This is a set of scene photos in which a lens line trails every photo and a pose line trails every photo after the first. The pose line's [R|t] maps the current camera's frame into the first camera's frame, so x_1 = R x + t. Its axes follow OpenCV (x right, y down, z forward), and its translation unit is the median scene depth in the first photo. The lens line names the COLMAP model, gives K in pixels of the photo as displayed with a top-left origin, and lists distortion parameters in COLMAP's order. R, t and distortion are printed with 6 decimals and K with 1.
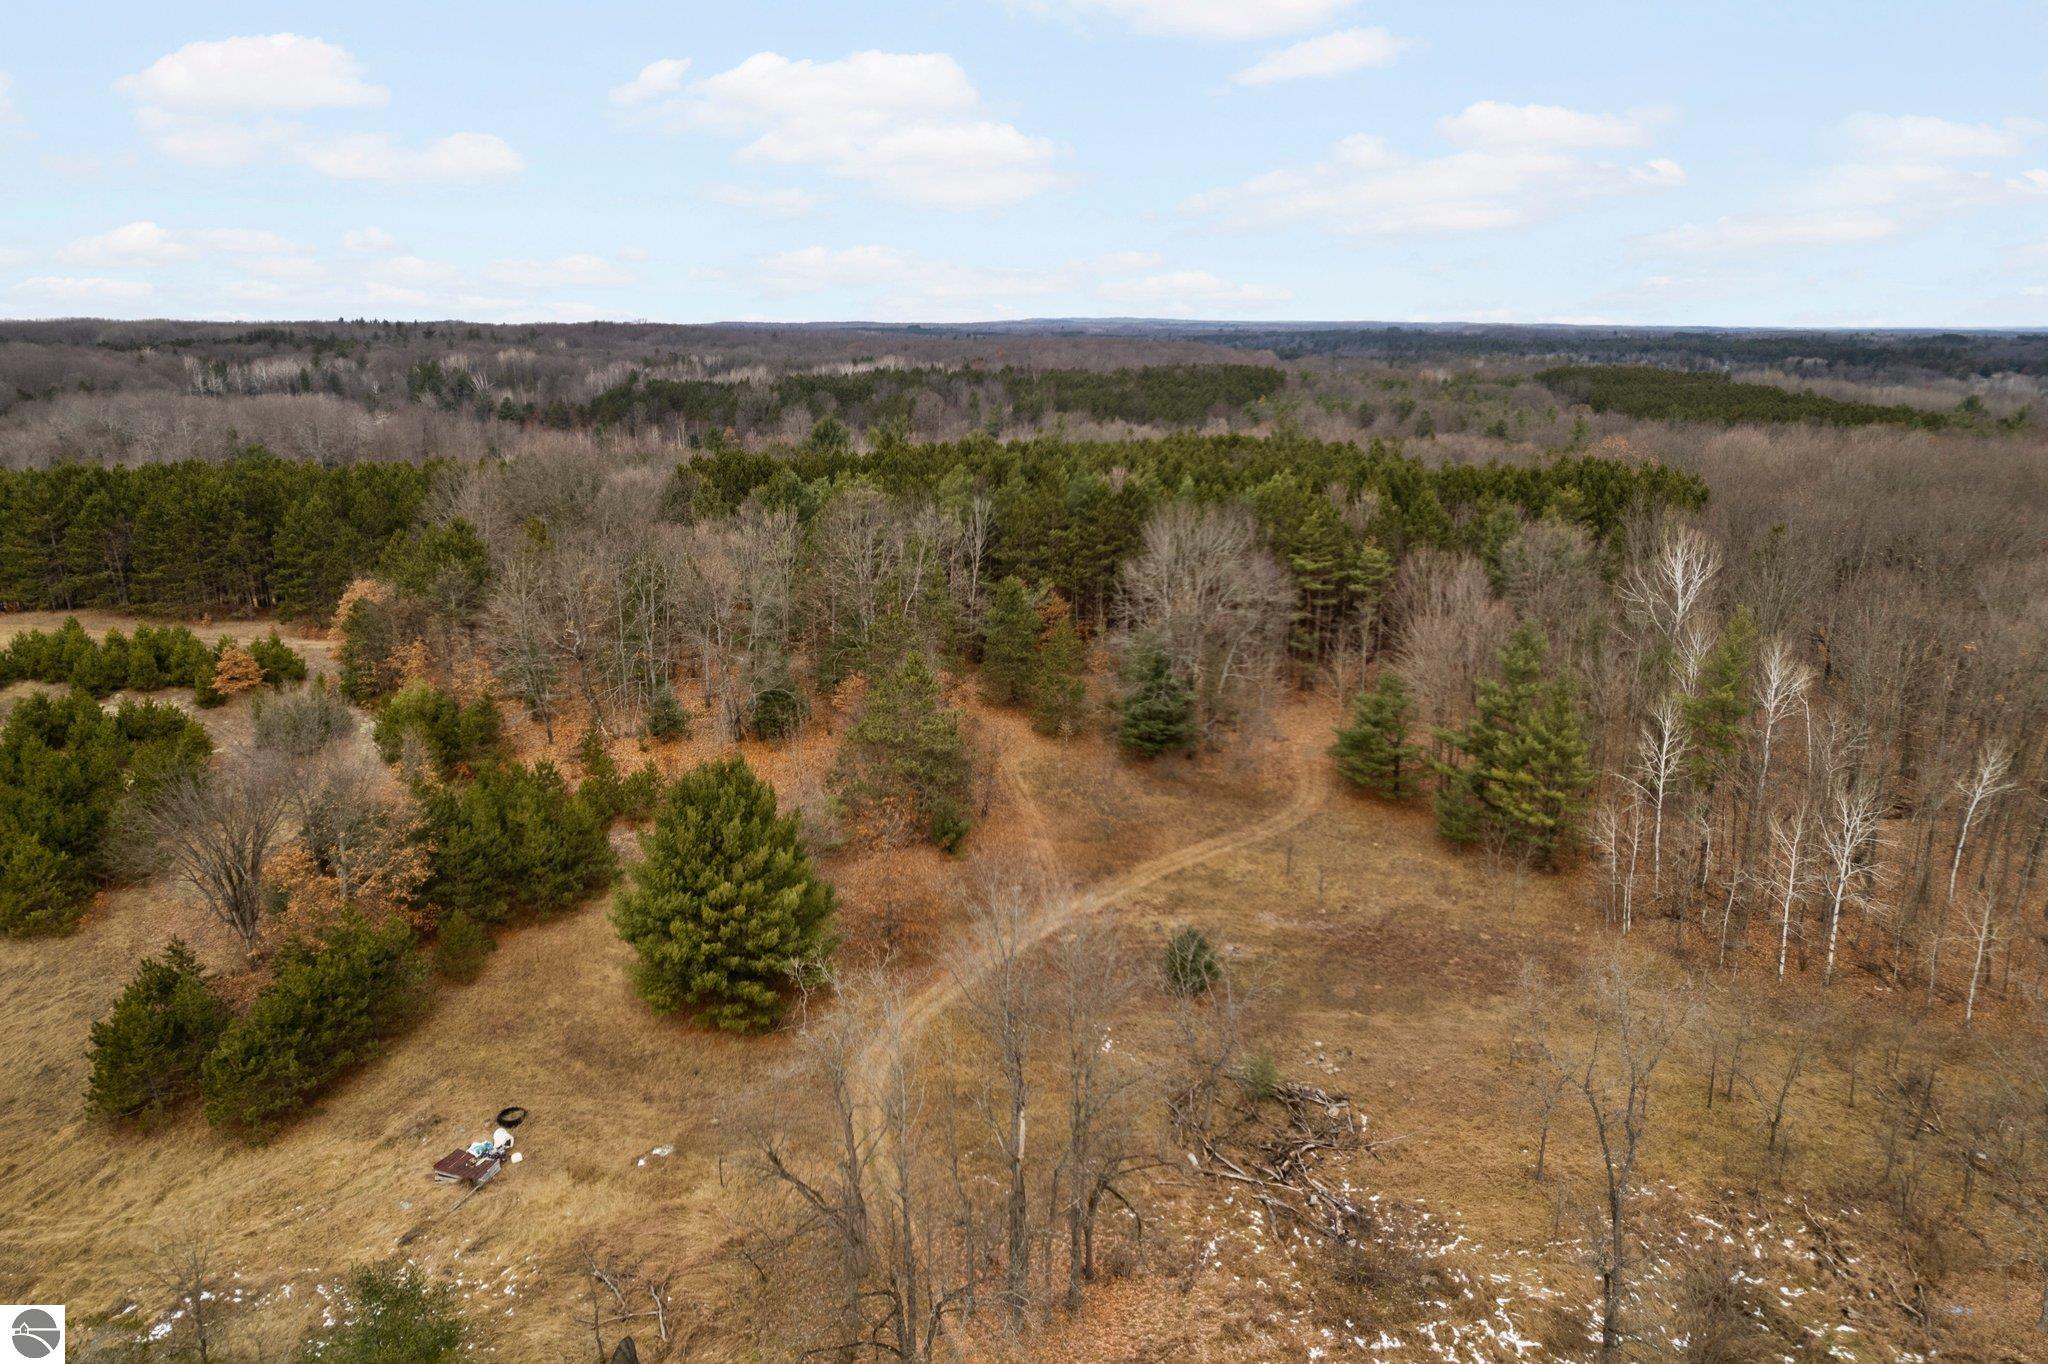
lens RADIAL K [[1322.2, 0, 1025.0], [0, 1322.2, 674.3], [0, 0, 1]] dist [-0.074280, 0.064860]
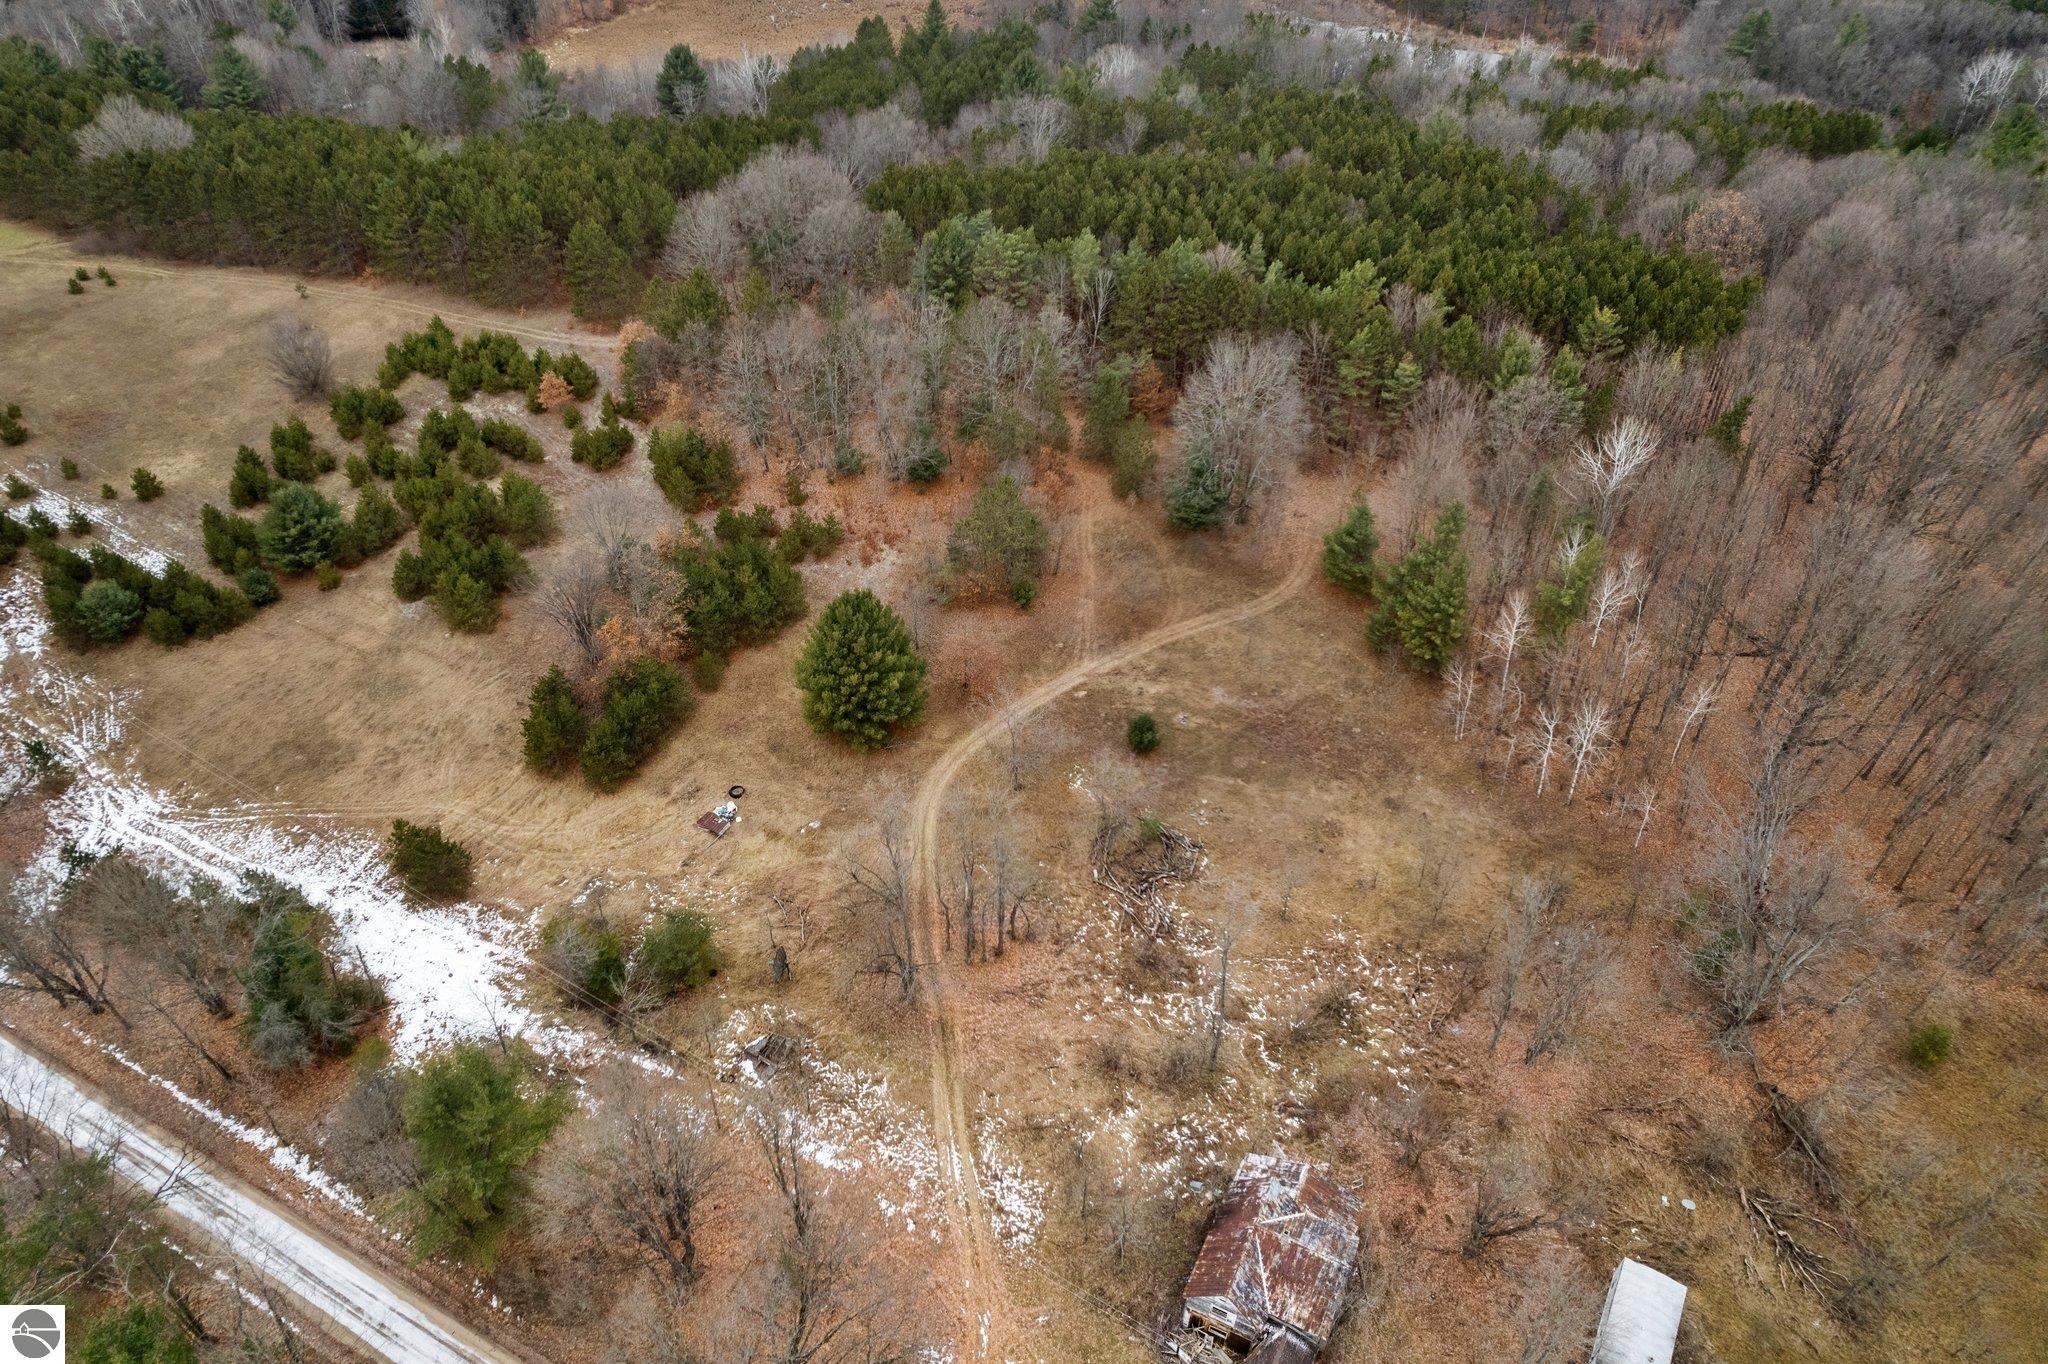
lens RADIAL K [[1319.9, 0, 1024.0], [0, 1319.9, 682.0], [0, 0, 1]] dist [-0.067330, 0.035727]
pose [[0.978799, 0.134219, -0.154720, 0.225666], [-0.055451, 0.900811, 0.430657, -0.522616], [0.197176, -0.412947, 0.889155, -0.423037]]
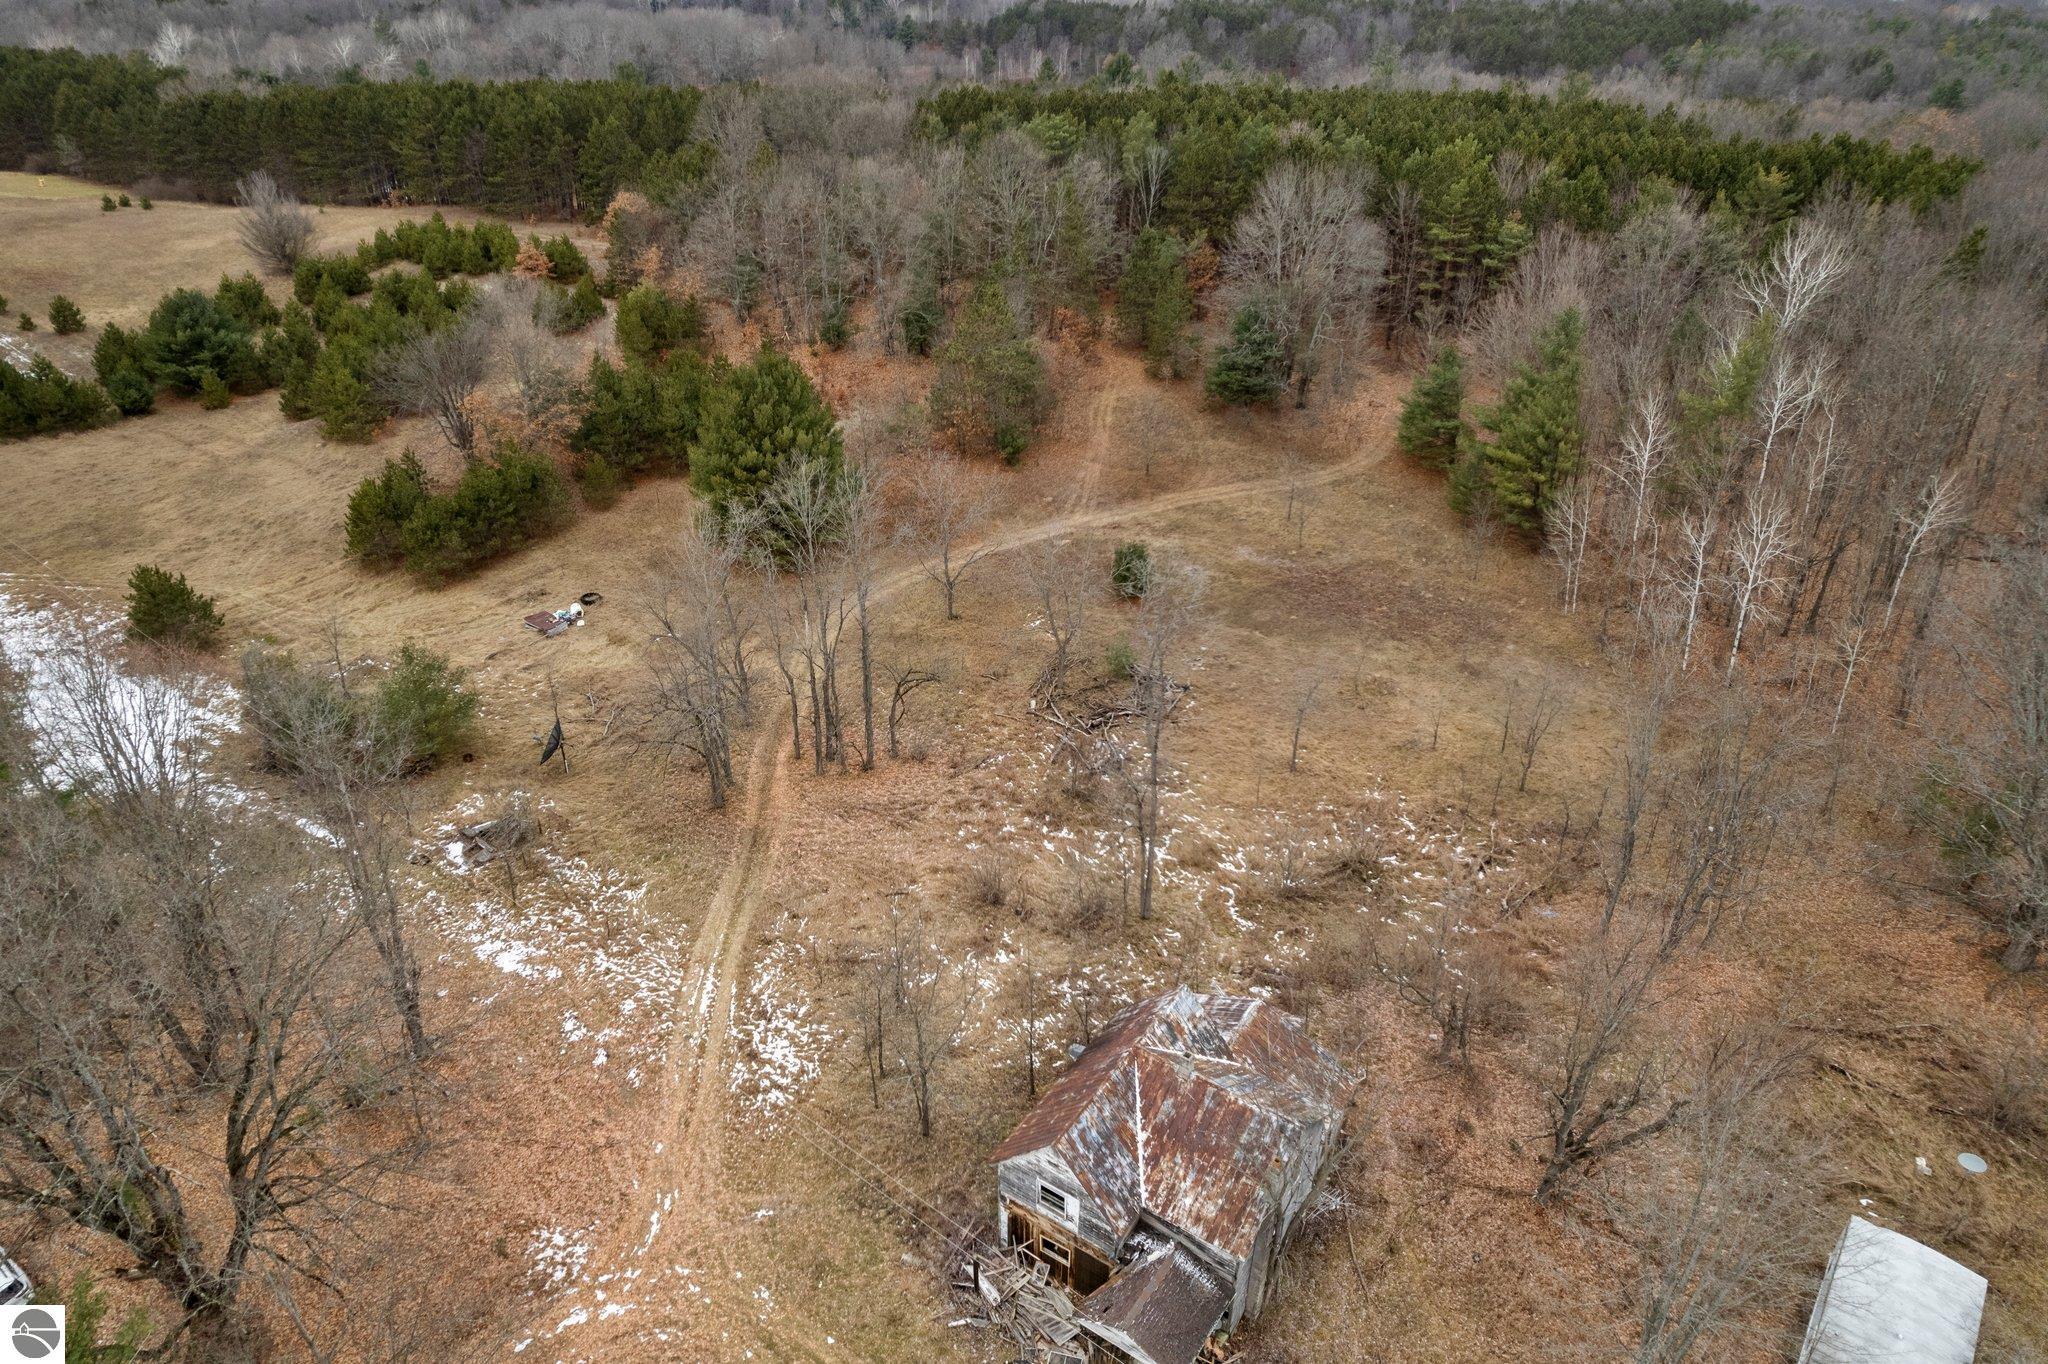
lens RADIAL K [[1322.2, 0, 1025.0], [0, 1322.2, 674.3], [0, 0, 1]] dist [-0.074280, 0.064860]
pose [[0.944802, 0.165212, -0.282938, 0.392249], [-0.086924, 0.959007, 0.269721, -0.003934], [0.315901, -0.230239, 0.920433, -0.147972]]
